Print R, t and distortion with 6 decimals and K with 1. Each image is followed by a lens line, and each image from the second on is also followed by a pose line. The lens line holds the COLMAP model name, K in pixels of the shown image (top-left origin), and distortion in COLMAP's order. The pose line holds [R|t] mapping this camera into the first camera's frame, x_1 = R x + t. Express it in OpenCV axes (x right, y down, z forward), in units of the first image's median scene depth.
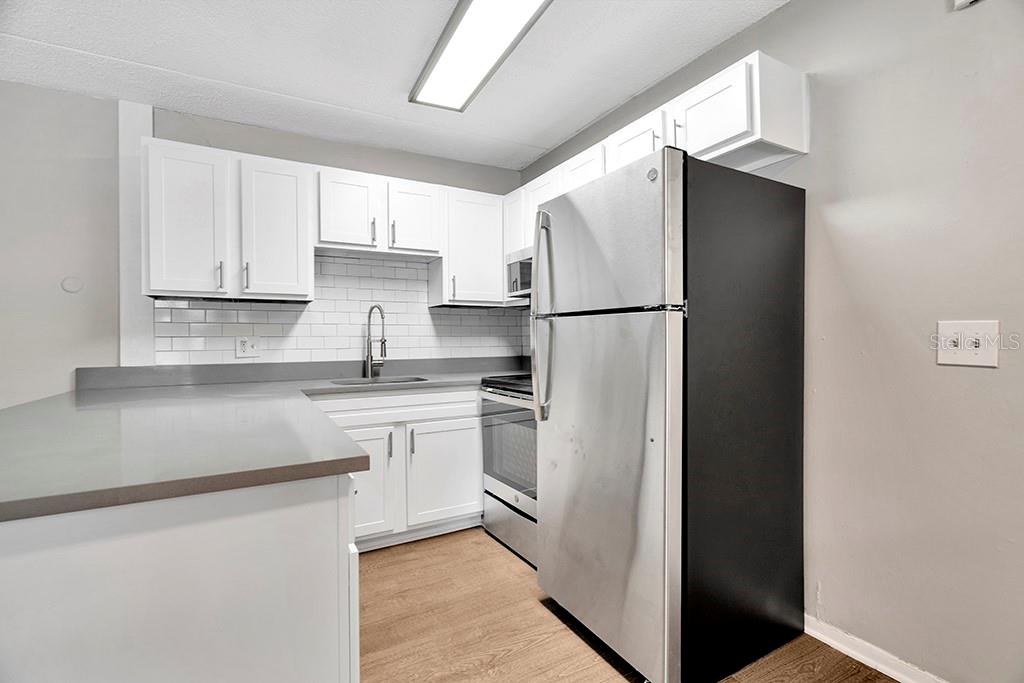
lens RADIAL K [[463.8, 0, 516.4], [0, 463.8, 340.8], [0, 0, 1]] dist [-0.002149, 0.000246]
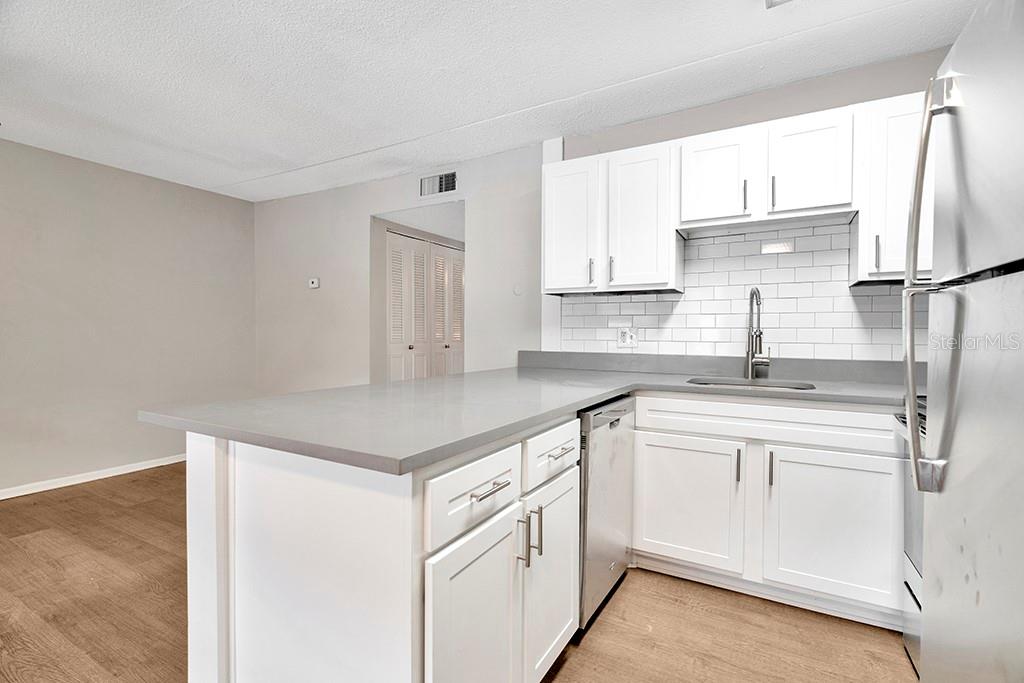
lens RADIAL K [[463.8, 0, 514.3], [0, 463.8, 339.9], [0, 0, 1]] dist [-0.002149, 0.000246]
pose [[0.511169, 0.021727, -0.859205, 0.185660], [-0.012554, 0.999763, 0.017812, 0.002434], [0.859388, 0.001681, 0.511321, 0.247249]]
